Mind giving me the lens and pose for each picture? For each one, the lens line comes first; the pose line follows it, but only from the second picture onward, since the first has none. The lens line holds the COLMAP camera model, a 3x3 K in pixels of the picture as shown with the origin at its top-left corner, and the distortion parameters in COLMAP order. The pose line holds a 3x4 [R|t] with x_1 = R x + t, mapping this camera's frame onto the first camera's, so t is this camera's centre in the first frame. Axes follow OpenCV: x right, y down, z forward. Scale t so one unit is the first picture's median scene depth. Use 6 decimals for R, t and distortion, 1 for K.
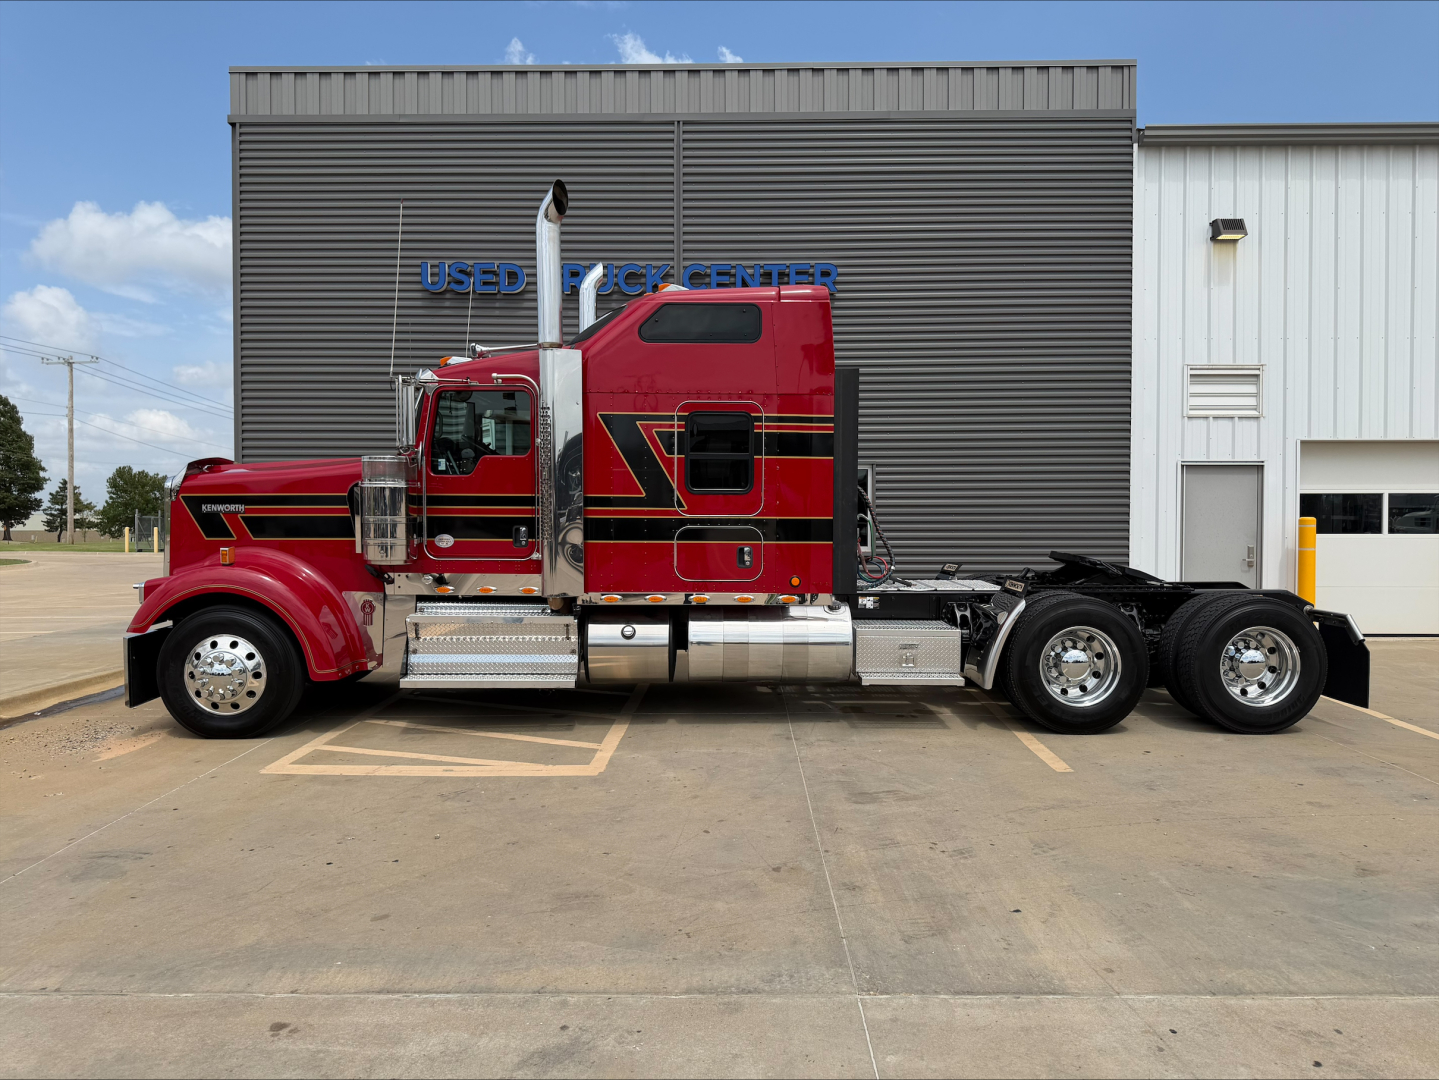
lens RADIAL K [[1033.5, 0, 726.6], [0, 1033.5, 535.3], [0, 0, 1]] dist [0.023101, -0.035162]
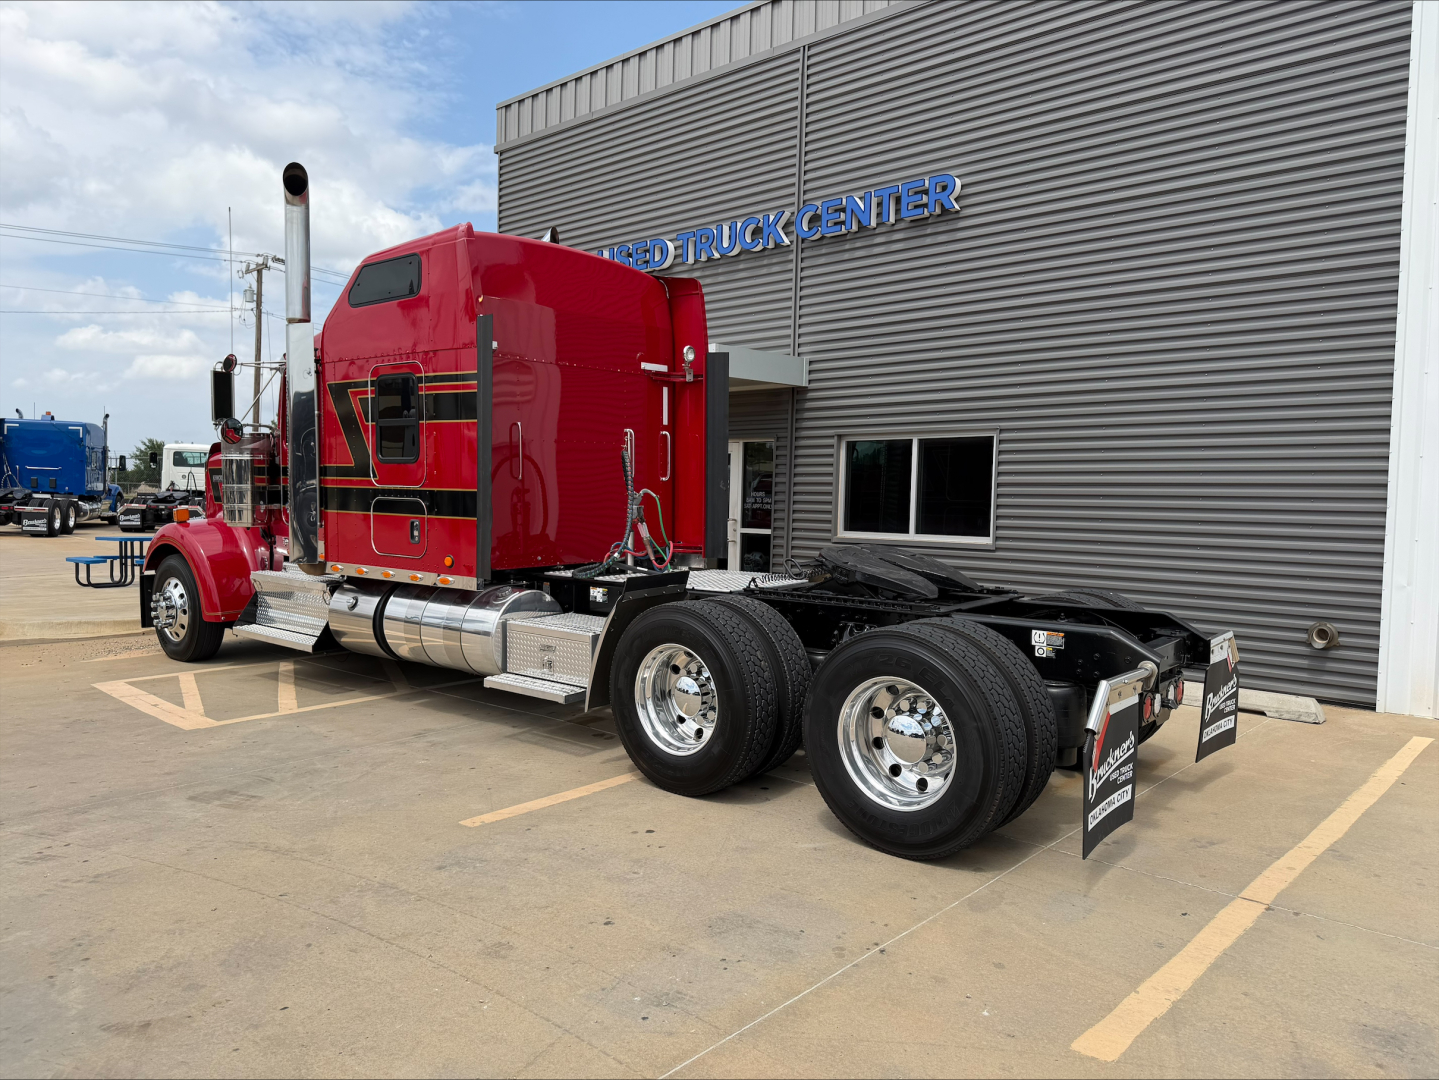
lens RADIAL K [[1033.5, 0, 715.5], [0, 1033.5, 541.6], [0, 0, 1]] dist [0.023101, -0.035162]
pose [[0.753366, 0.041373, -0.656299, 0.740727], [-0.029860, 0.999142, 0.028709, -0.003833], [0.656923, -0.002032, 0.753955, 0.429321]]
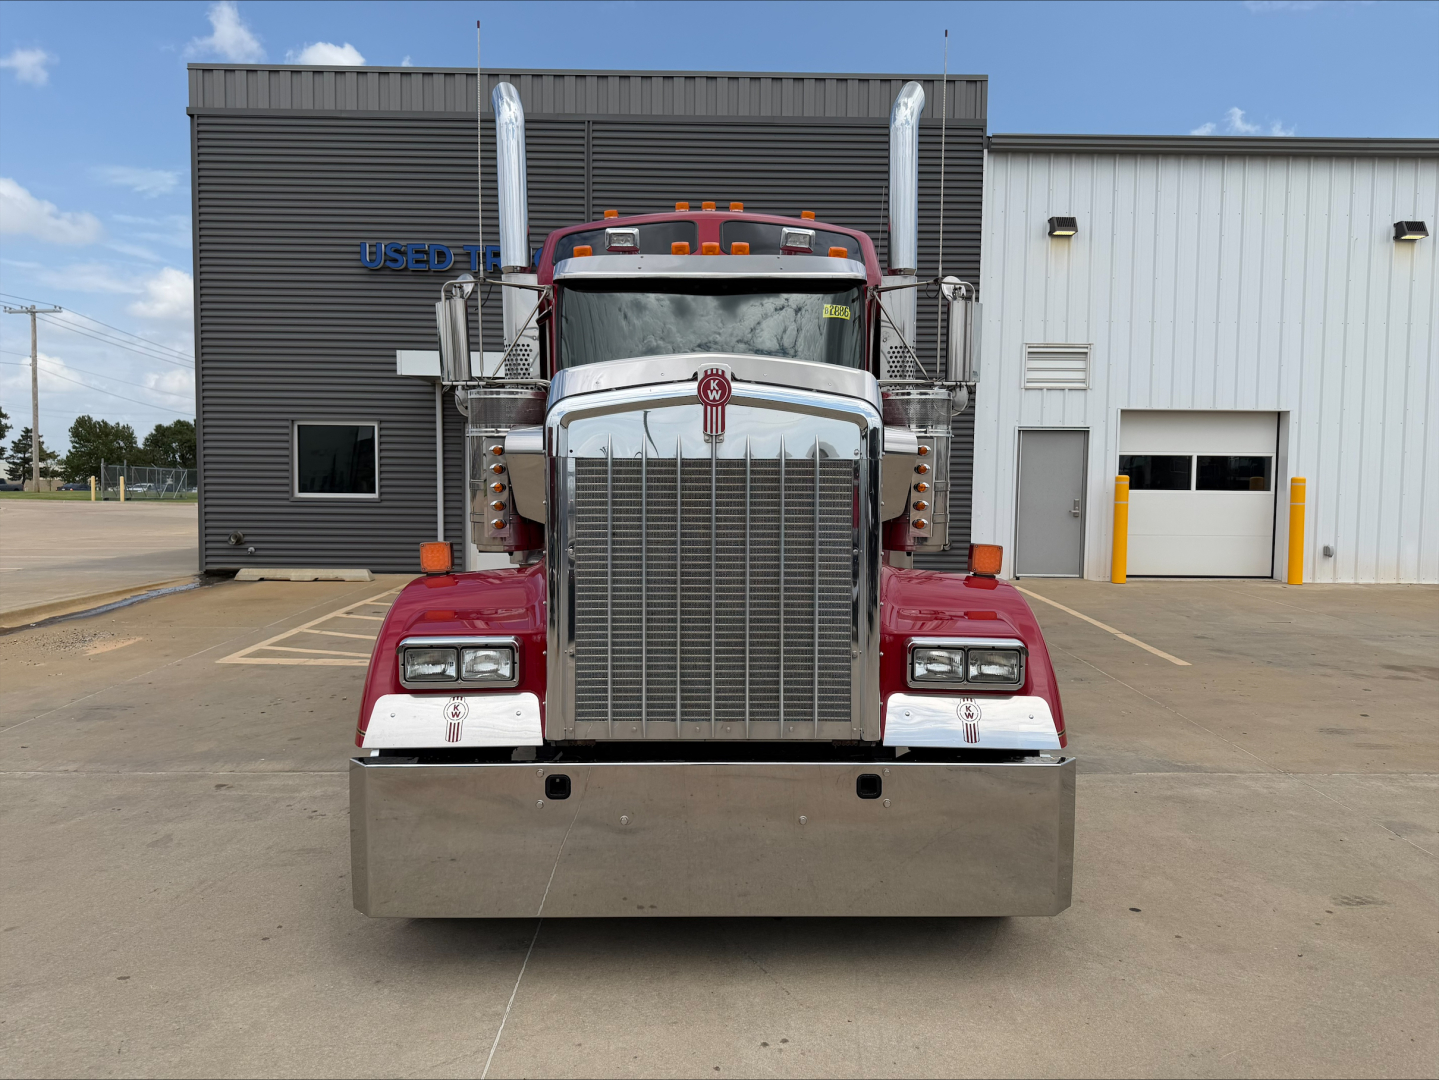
lens RADIAL K [[1033.5, 0, 729.8], [0, 1033.5, 534.8], [0, 0, 1]] dist [0.023101, -0.035162]
pose [[0.999569, 0.008156, 0.028197, 0.122572], [-0.009342, 0.999066, 0.042181, 0.006725], [-0.027827, -0.042426, 0.998712, -0.242227]]
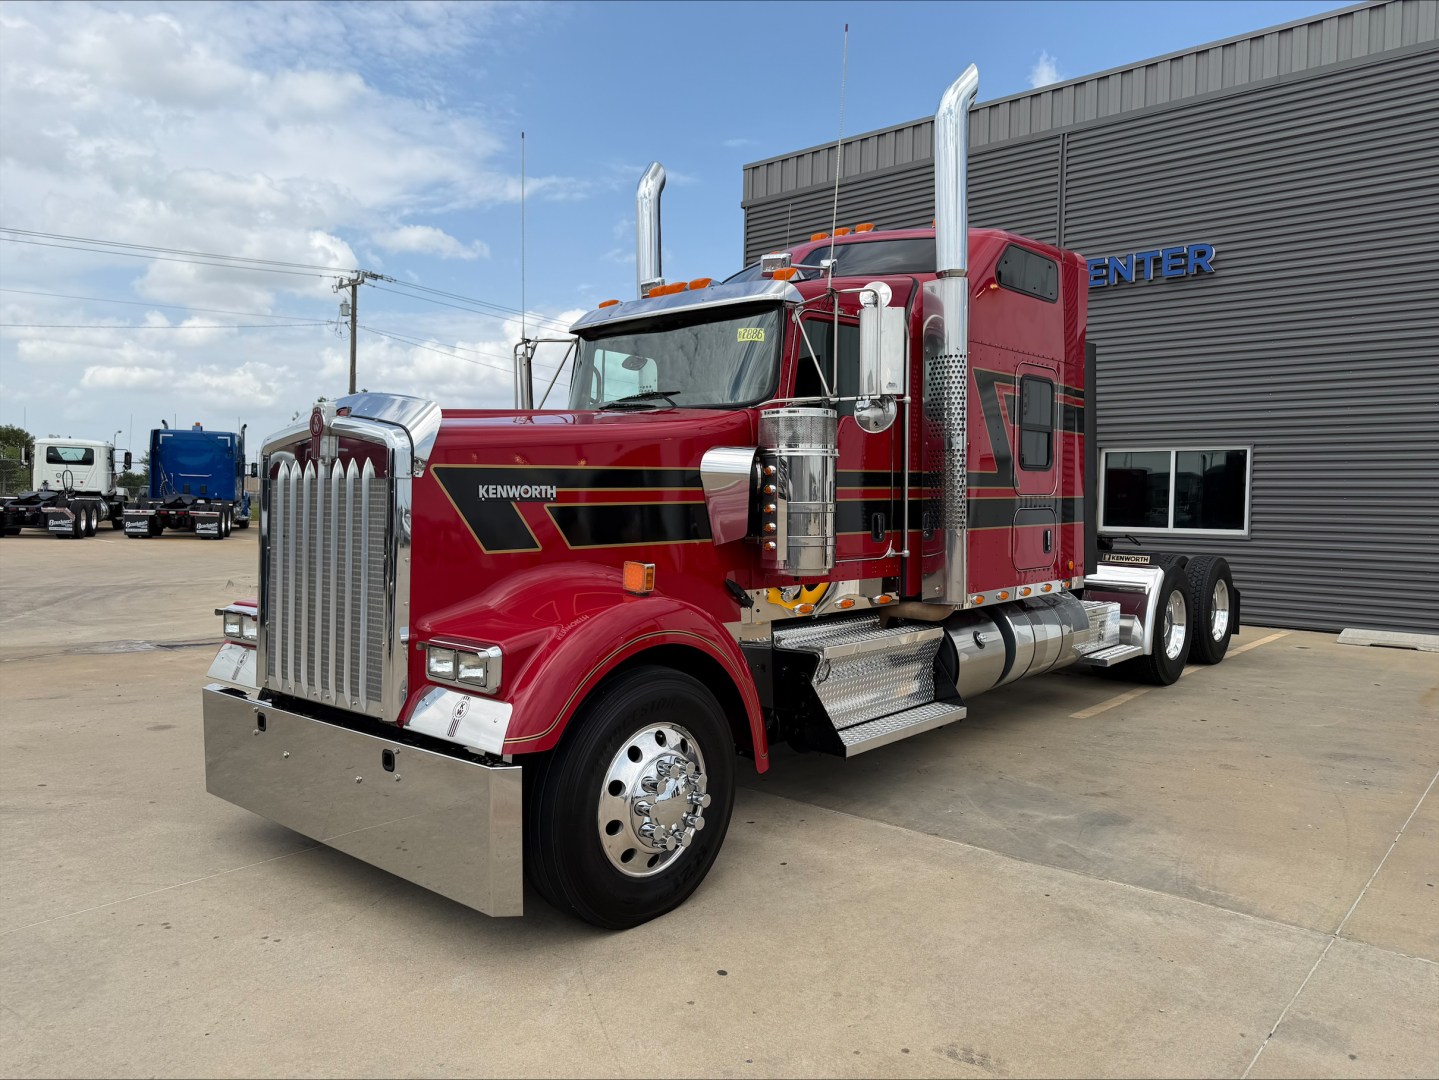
lens RADIAL K [[1033.5, 0, 709.3], [0, 1033.5, 538.7], [0, 0, 1]] dist [0.023101, -0.035162]
pose [[0.760050, 0.034442, -0.648952, 0.589520], [-0.022190, 0.999388, 0.027052, 0.005366], [0.649486, -0.006160, 0.760349, -0.110116]]
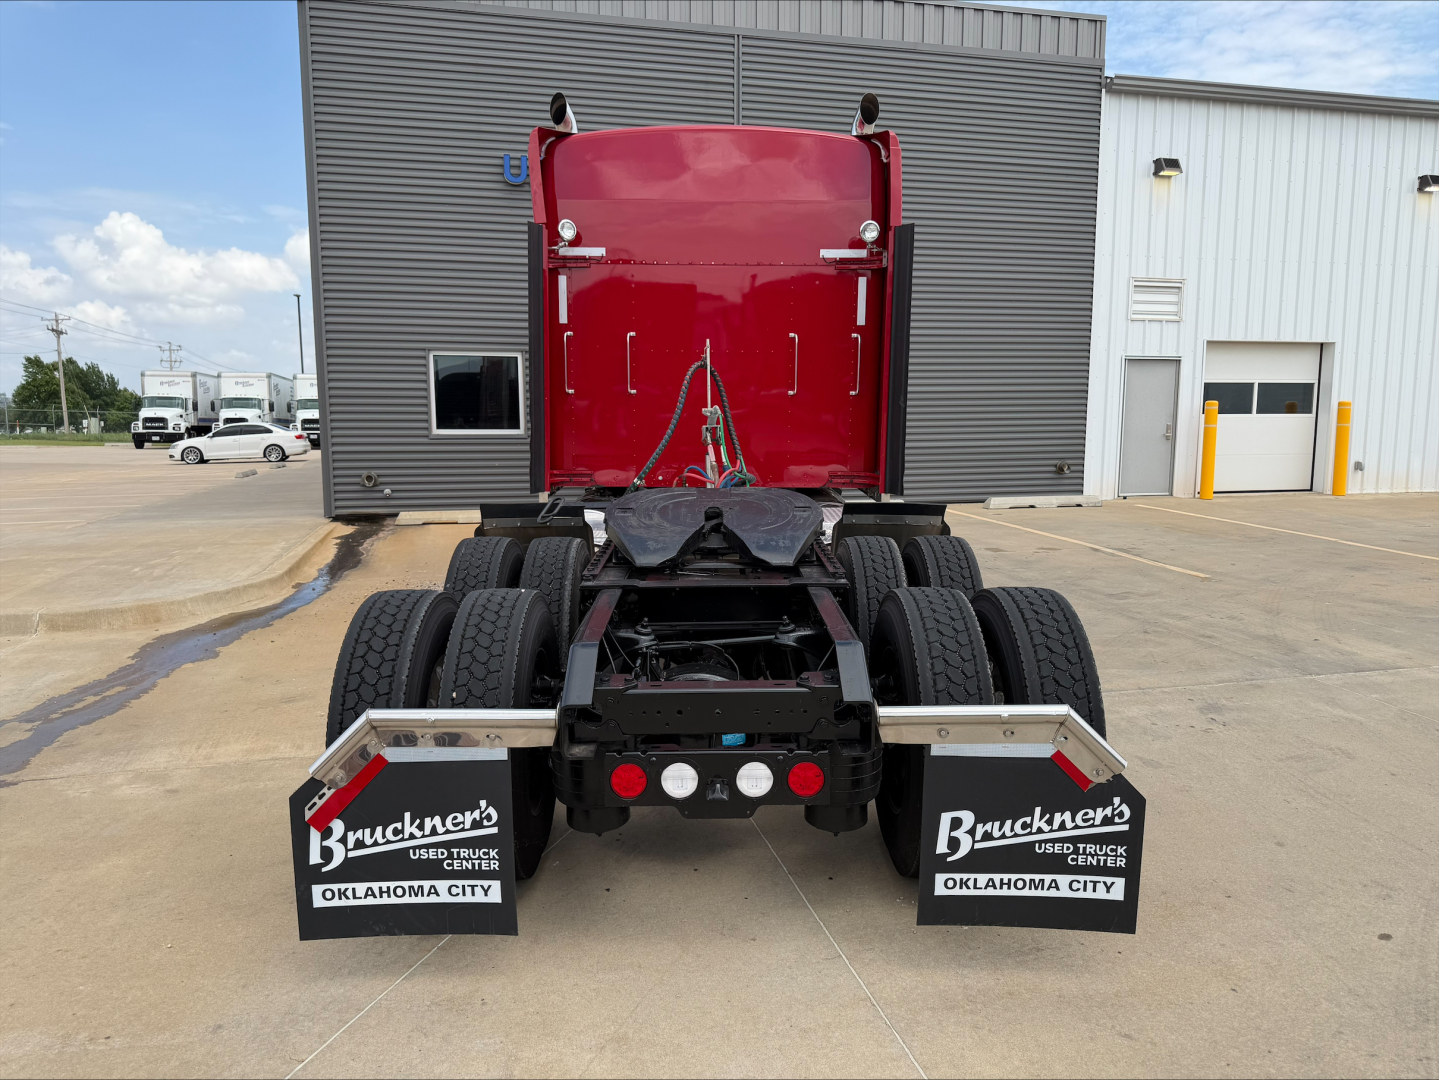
lens RADIAL K [[1033.5, 0, 720.1], [0, 1033.5, 543.1], [0, 0, 1]] dist [0.023101, -0.035162]
pose [[0.968216, -0.033786, 0.247822, -0.533811], [0.005289, 0.993378, 0.114767, 0.010480], [-0.250059, -0.109809, 0.961984, -0.163220]]
